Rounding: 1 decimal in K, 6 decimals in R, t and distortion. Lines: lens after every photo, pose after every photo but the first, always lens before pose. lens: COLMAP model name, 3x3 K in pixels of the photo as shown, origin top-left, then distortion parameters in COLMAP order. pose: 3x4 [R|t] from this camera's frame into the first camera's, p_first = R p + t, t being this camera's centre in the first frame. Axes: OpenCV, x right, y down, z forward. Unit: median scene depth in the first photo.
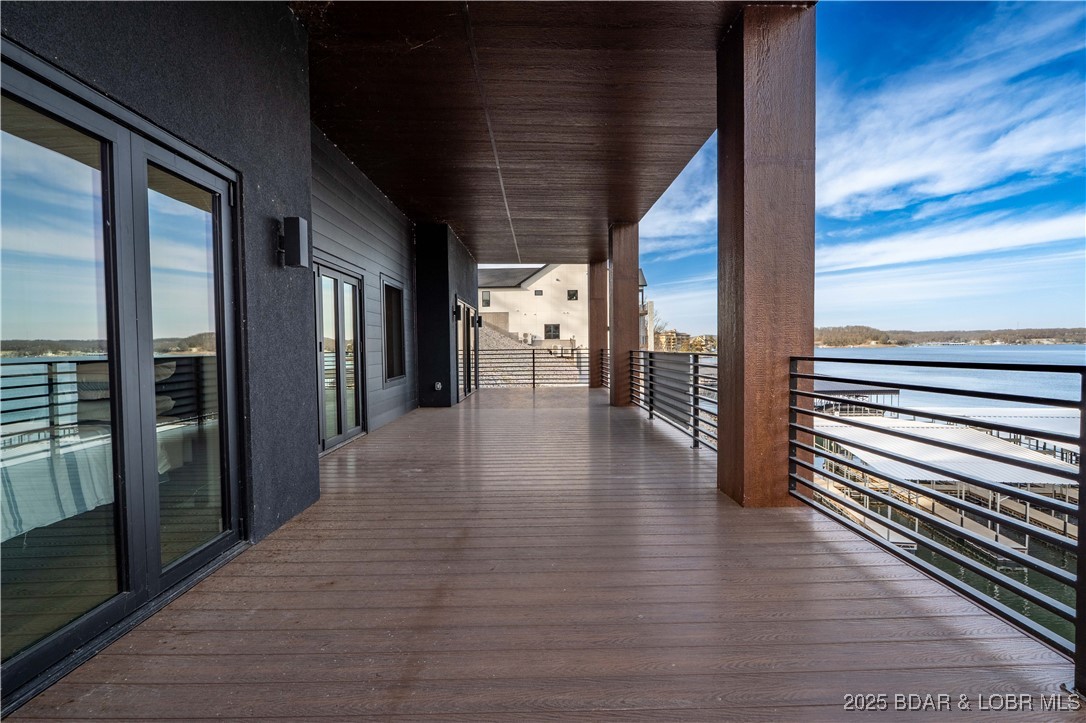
lens RADIAL K [[490.4, 0, 544.5], [0, 490.4, 352.1], [0, 0, 1]] dist [-0.001138, 0.000576]
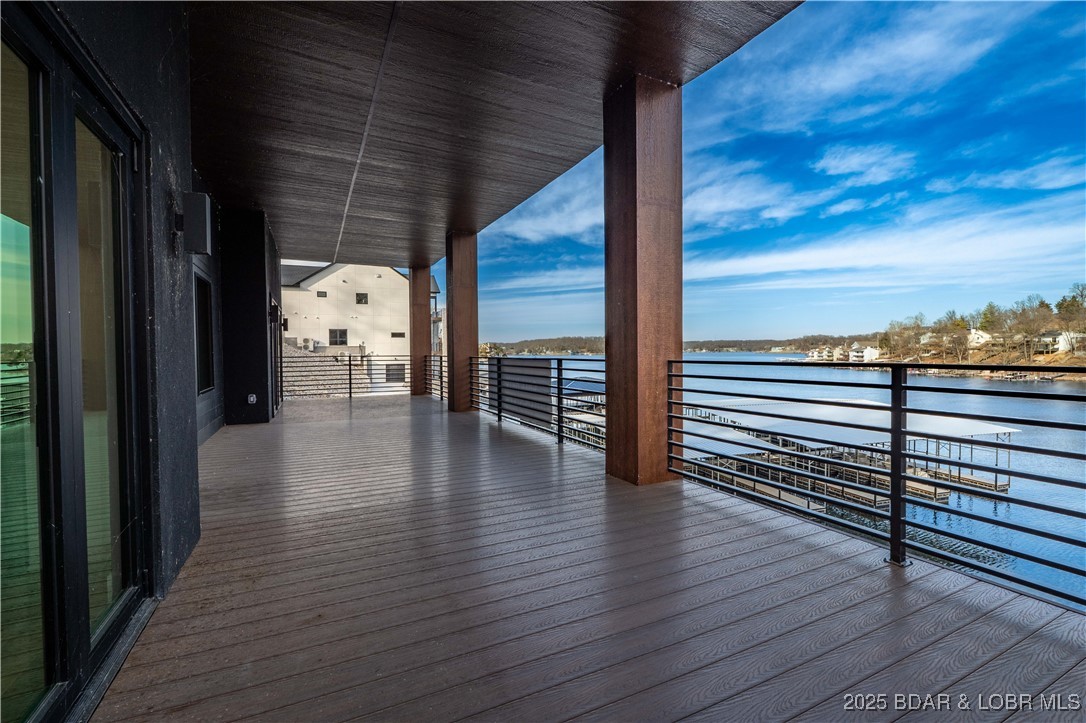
lens RADIAL K [[492.1, 0, 547.8], [0, 492.1, 350.3], [0, 0, 1]] dist [-0.000790, -0.000129]
pose [[0.898715, 0.003888, 0.438515, -0.141071], [0.004118, 0.999842, -0.017305, 0.001849], [-0.438513, 0.017358, 0.898557, 0.002195]]
